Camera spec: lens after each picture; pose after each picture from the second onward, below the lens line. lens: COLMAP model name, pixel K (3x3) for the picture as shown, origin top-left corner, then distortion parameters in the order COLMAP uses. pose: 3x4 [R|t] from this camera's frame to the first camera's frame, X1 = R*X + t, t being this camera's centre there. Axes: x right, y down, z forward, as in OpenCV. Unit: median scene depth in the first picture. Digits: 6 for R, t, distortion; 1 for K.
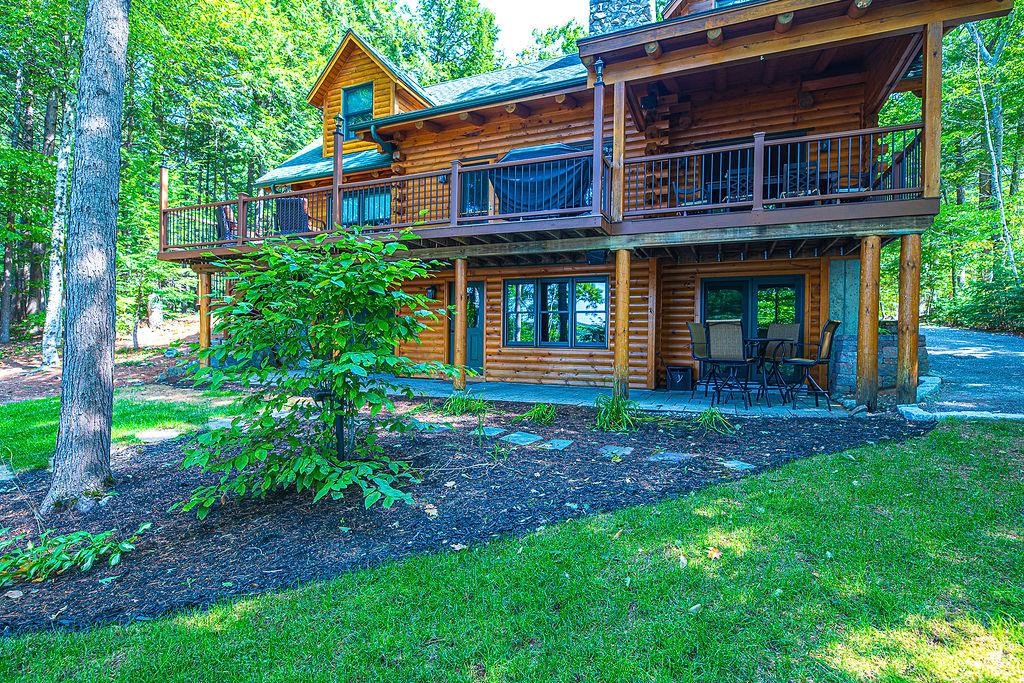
lens RADIAL K [[497.6, 0, 515.0], [0, 497.6, 337.9], [0, 0, 1]] dist [-0.003177, -0.000335]
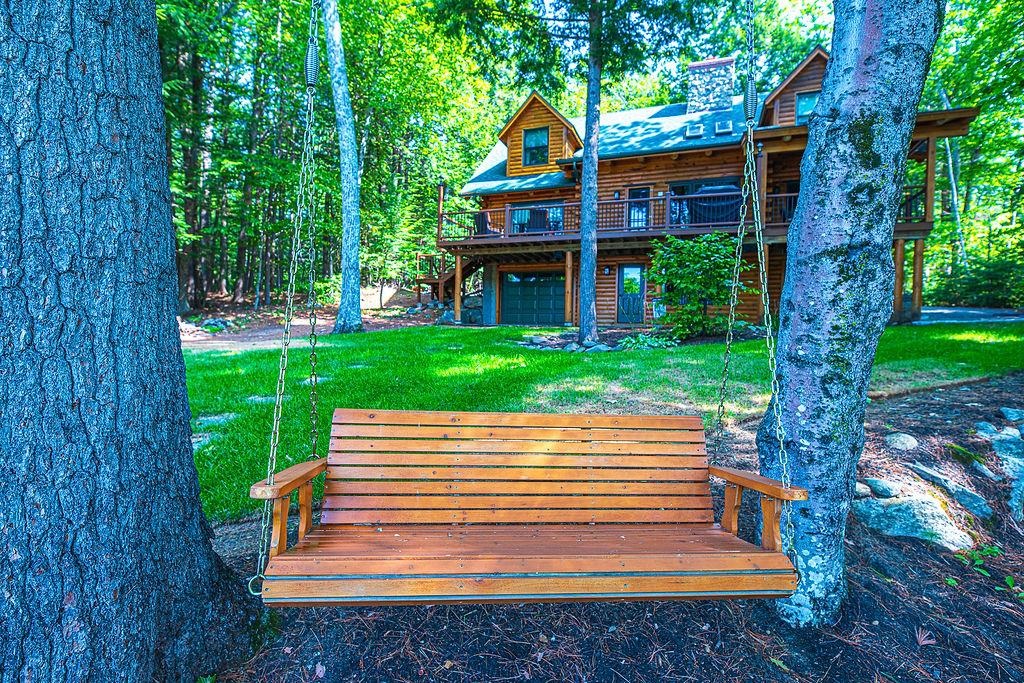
lens RADIAL K [[497.6, 0, 514.7], [0, 497.6, 338.7], [0, 0, 1]] dist [-0.003177, -0.000335]
pose [[0.998572, 0.008571, 0.052737, -0.458206], [-0.009009, 0.999927, 0.008083, 0.094669], [-0.052664, -0.008546, 0.998576, -0.452494]]
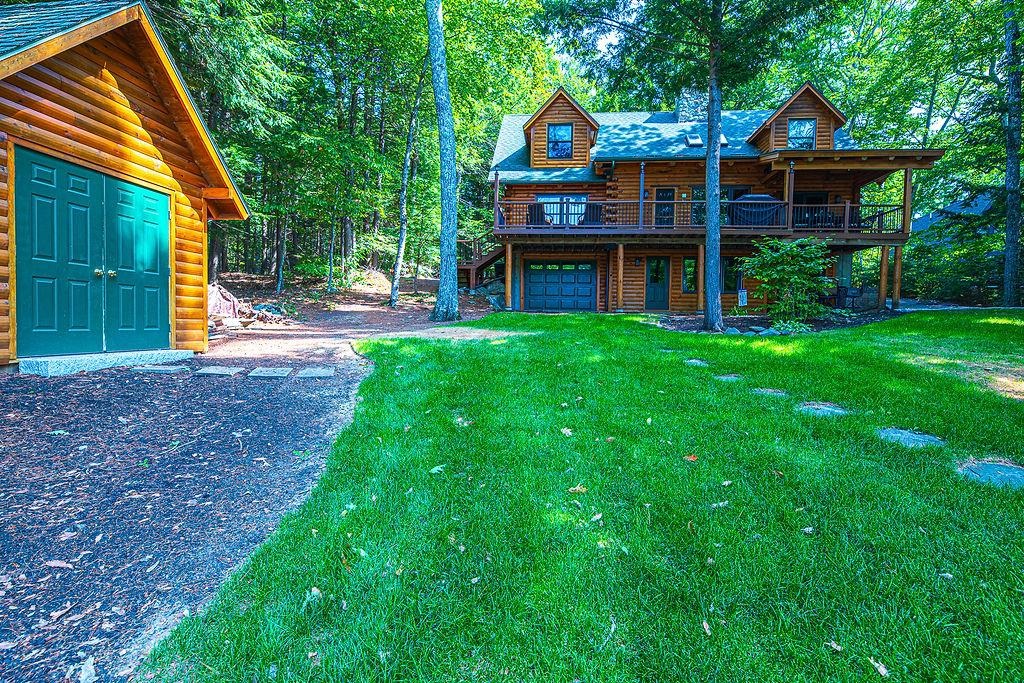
lens RADIAL K [[497.6, 0, 516.8], [0, 497.6, 344.3], [0, 0, 1]] dist [-0.003177, -0.000335]
pose [[0.950448, -0.011913, 0.310655, -0.945115], [-0.003578, 0.998780, 0.049248, 0.093632], [-0.310862, -0.047919, 0.949246, -0.441563]]
